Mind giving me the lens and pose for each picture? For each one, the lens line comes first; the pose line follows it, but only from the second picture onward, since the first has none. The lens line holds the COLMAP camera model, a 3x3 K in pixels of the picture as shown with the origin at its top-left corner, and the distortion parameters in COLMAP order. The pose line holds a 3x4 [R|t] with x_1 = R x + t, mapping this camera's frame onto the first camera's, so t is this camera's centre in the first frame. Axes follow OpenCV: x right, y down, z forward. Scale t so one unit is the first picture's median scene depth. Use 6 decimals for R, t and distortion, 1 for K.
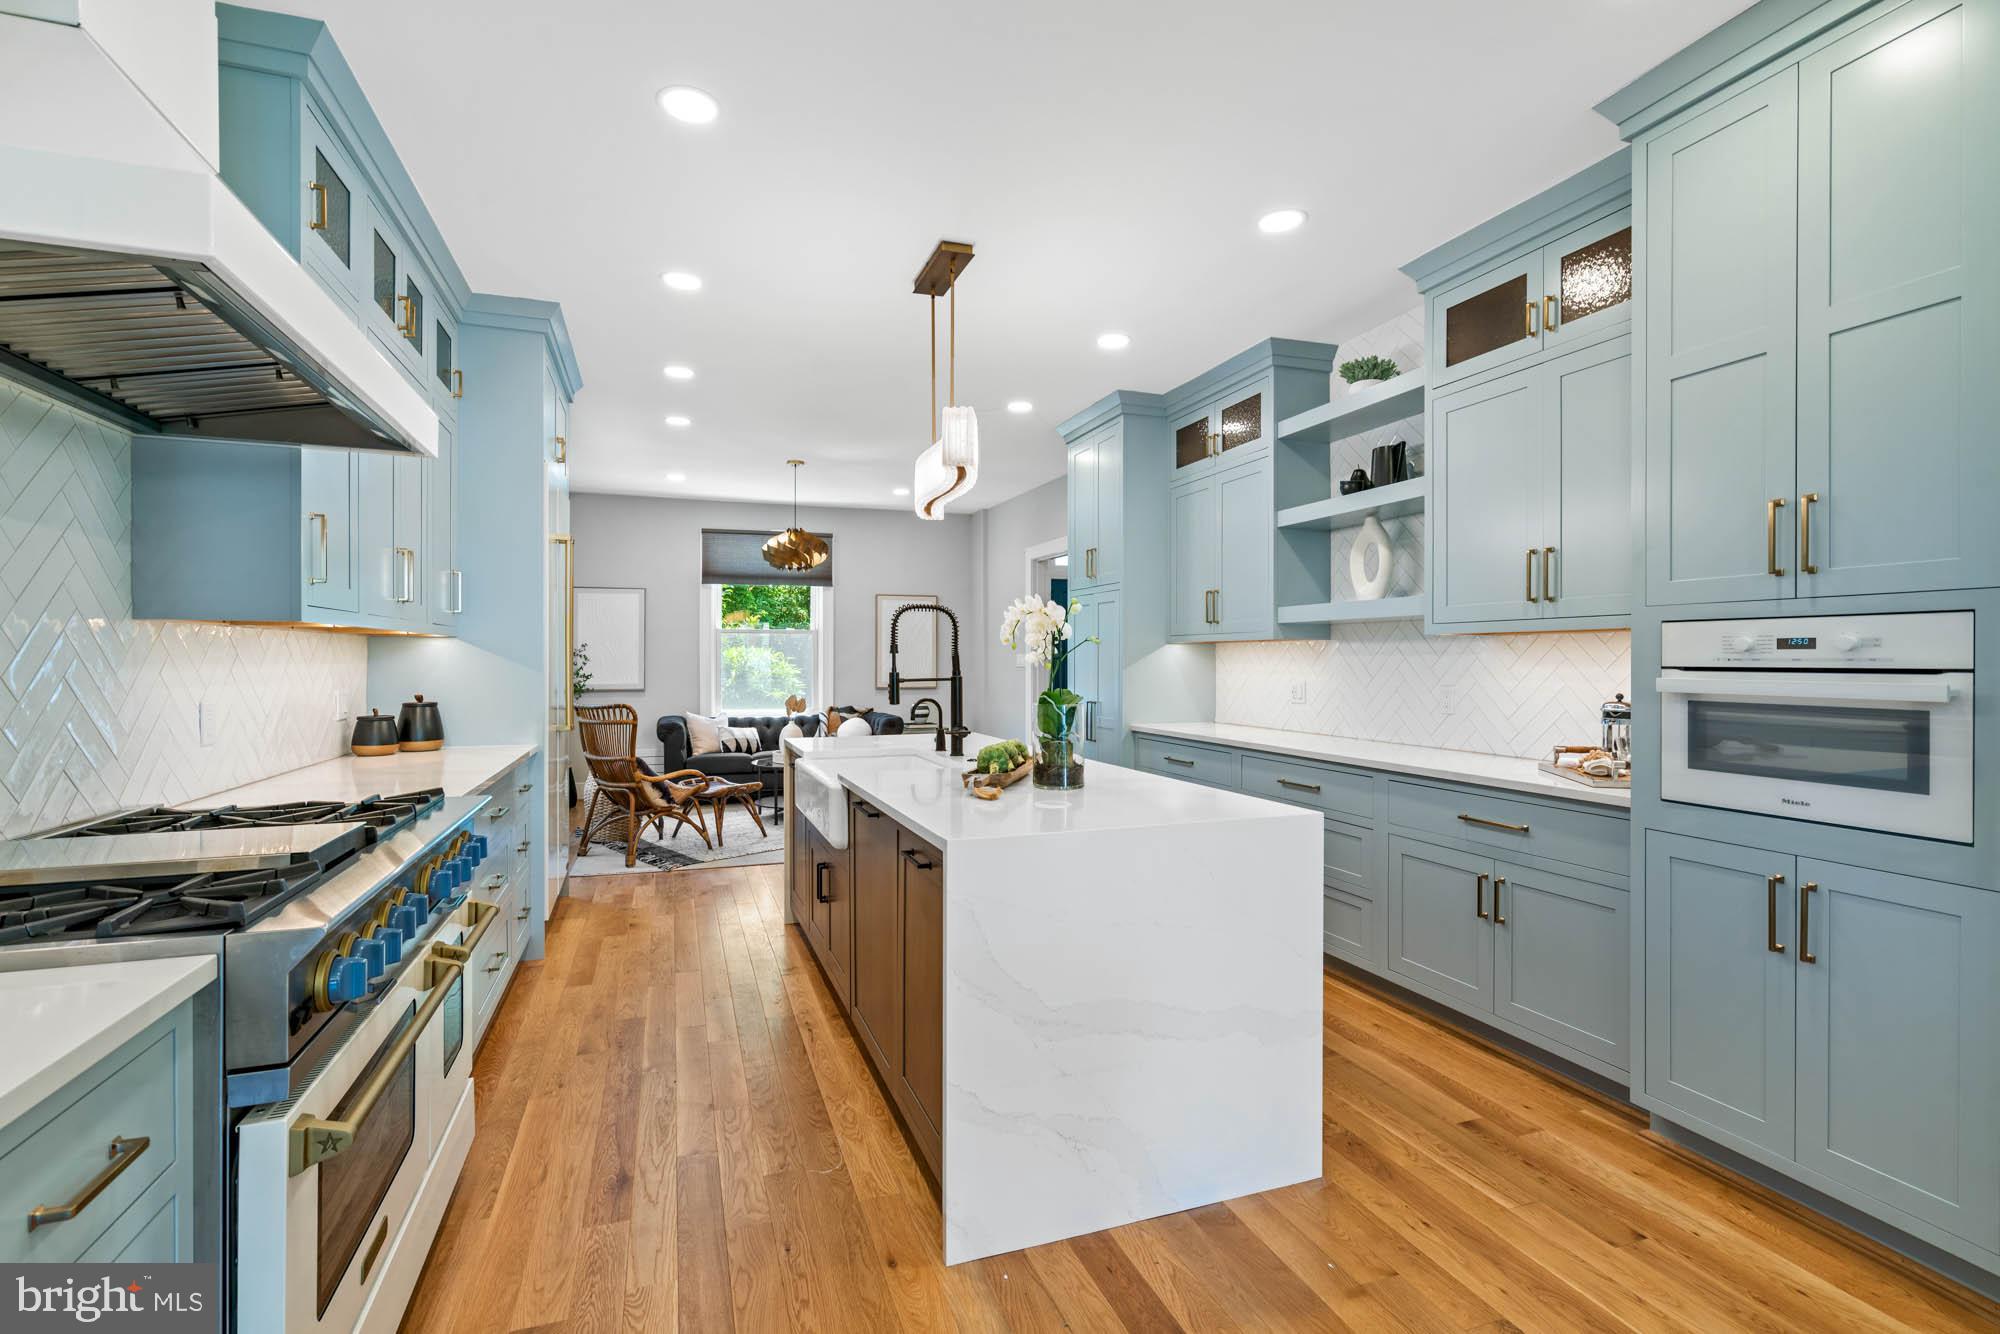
lens RADIAL K [[907.8, 0, 989.2], [0, 907.8, 659.9], [0, 0, 1]] dist [-0.001038, -0.000338]
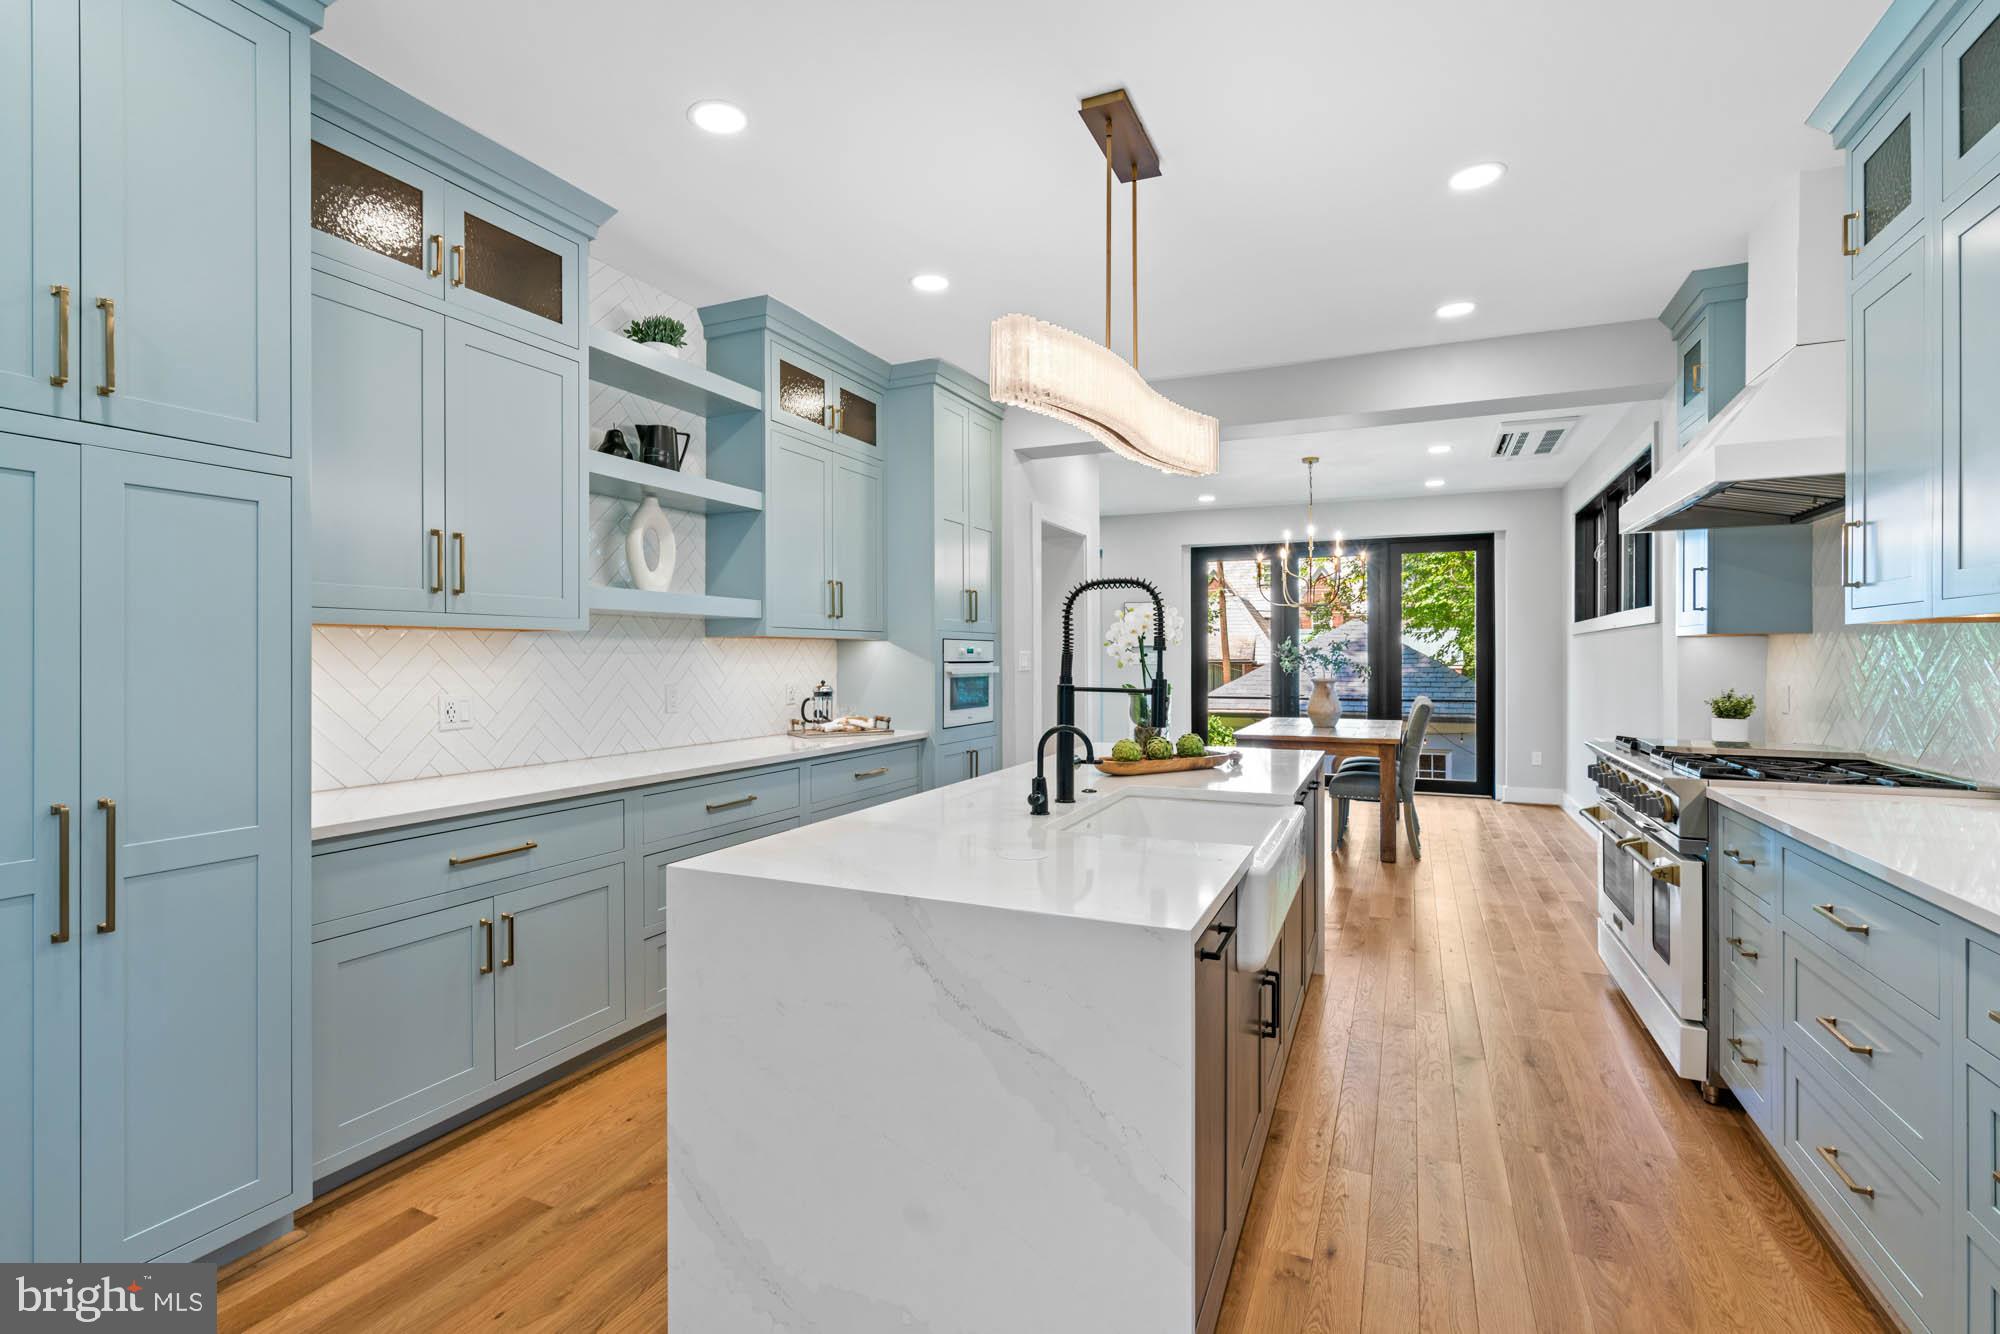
lens RADIAL K [[907.8, 0, 989.2], [0, 907.8, 659.9], [0, 0, 1]] dist [-0.001038, -0.000338]
pose [[-0.715999, -0.000306, 0.698101, -0.524796], [0.002836, 0.999990, 0.003347, -0.001654], [-0.698096, 0.004376, -0.715991, 1.710947]]
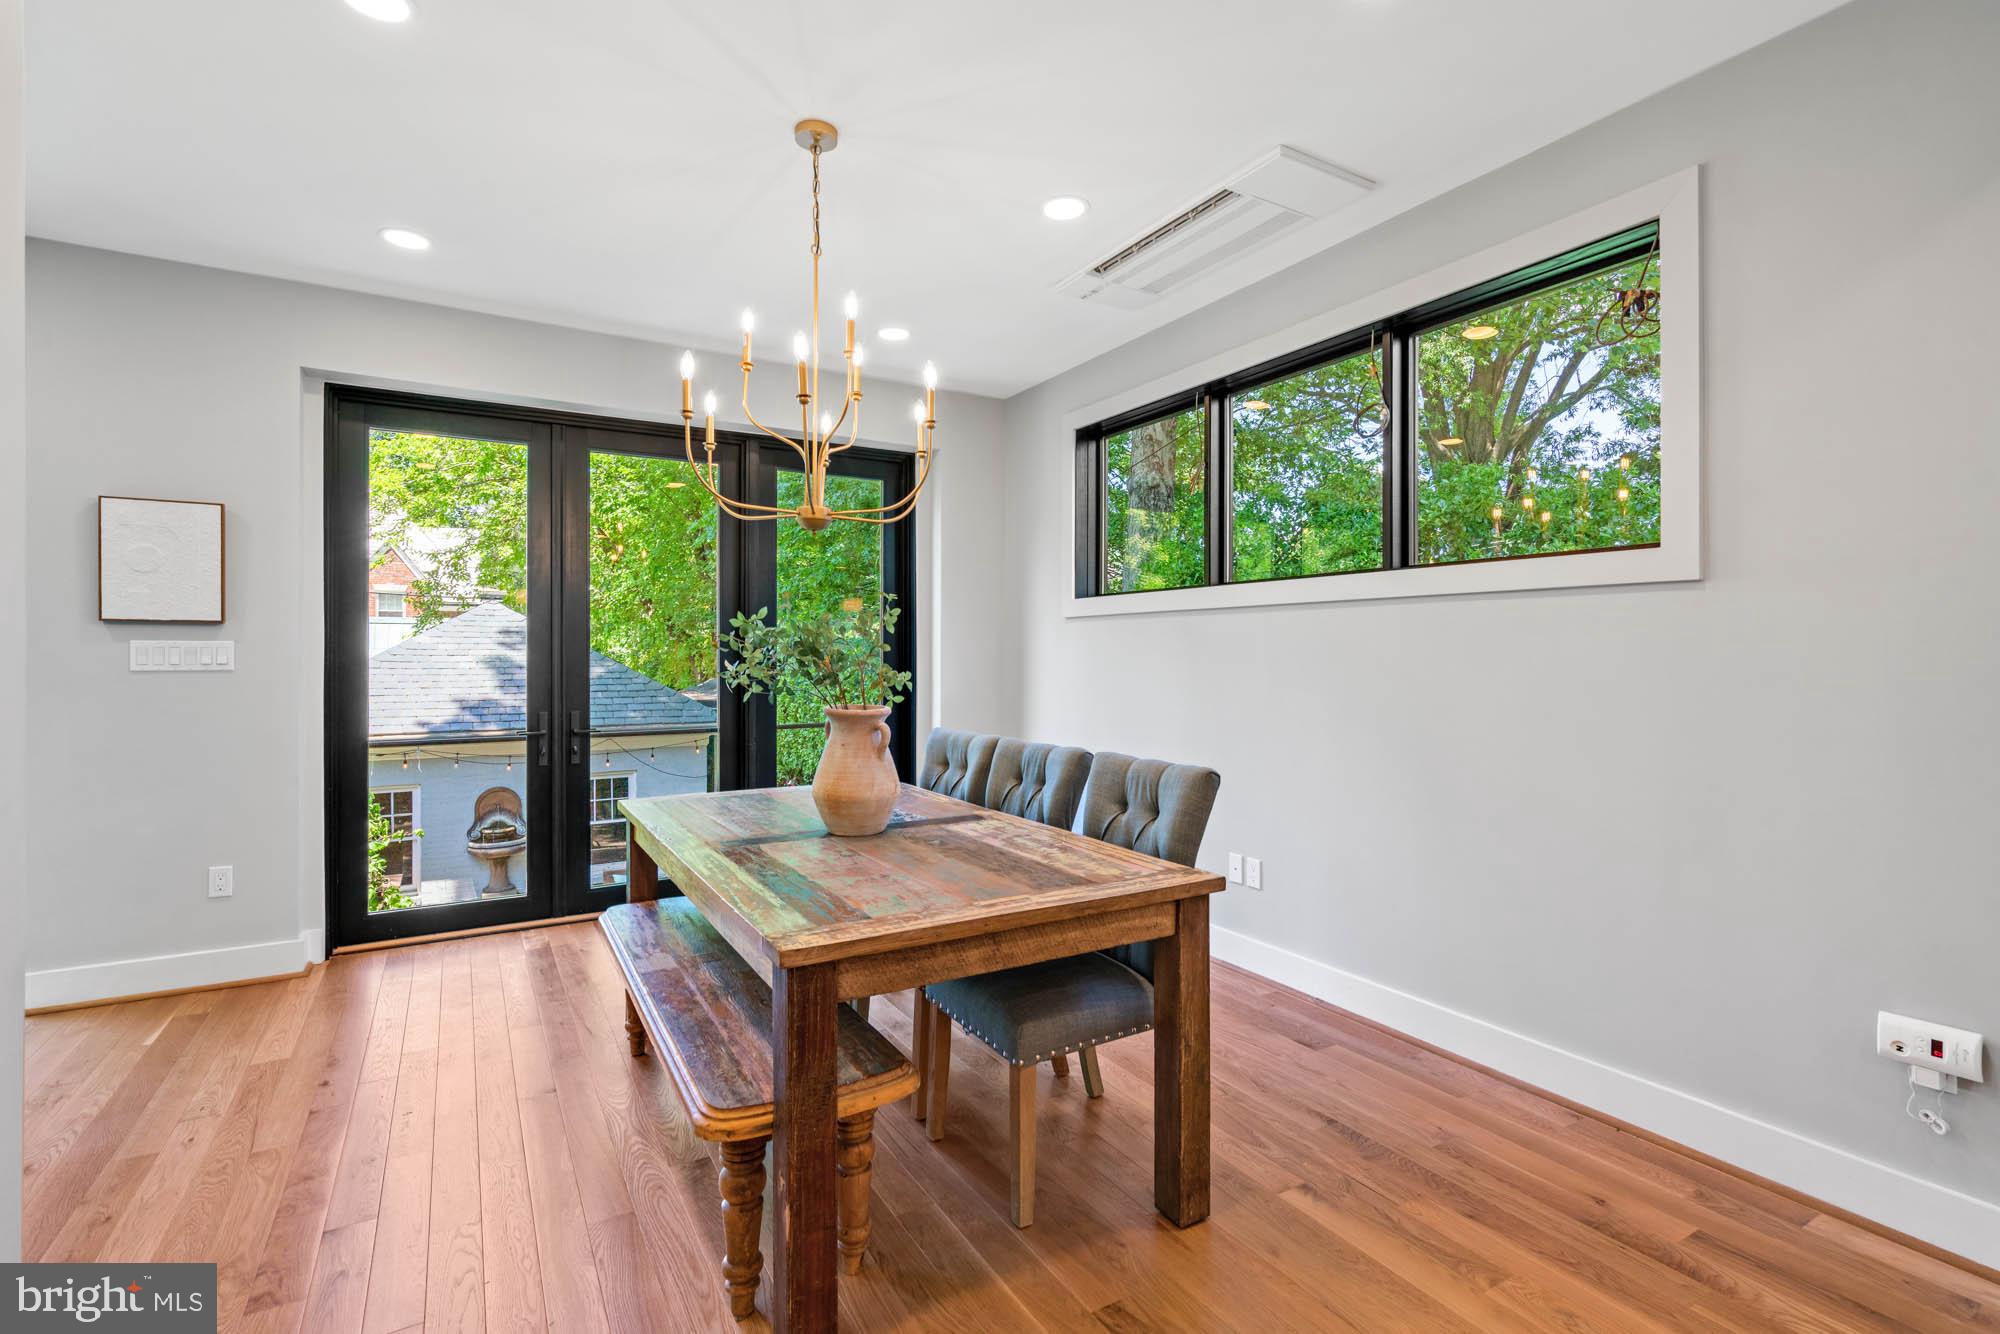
lens RADIAL K [[907.8, 0, 989.2], [0, 907.8, 659.9], [0, 0, 1]] dist [-0.001038, -0.000338]
pose [[-0.982747, 0.000547, -0.184954, -0.339543], [-0.000421, 0.999986, 0.005195, 0.000115], [0.184954, 0.005183, -0.982733, 1.471895]]
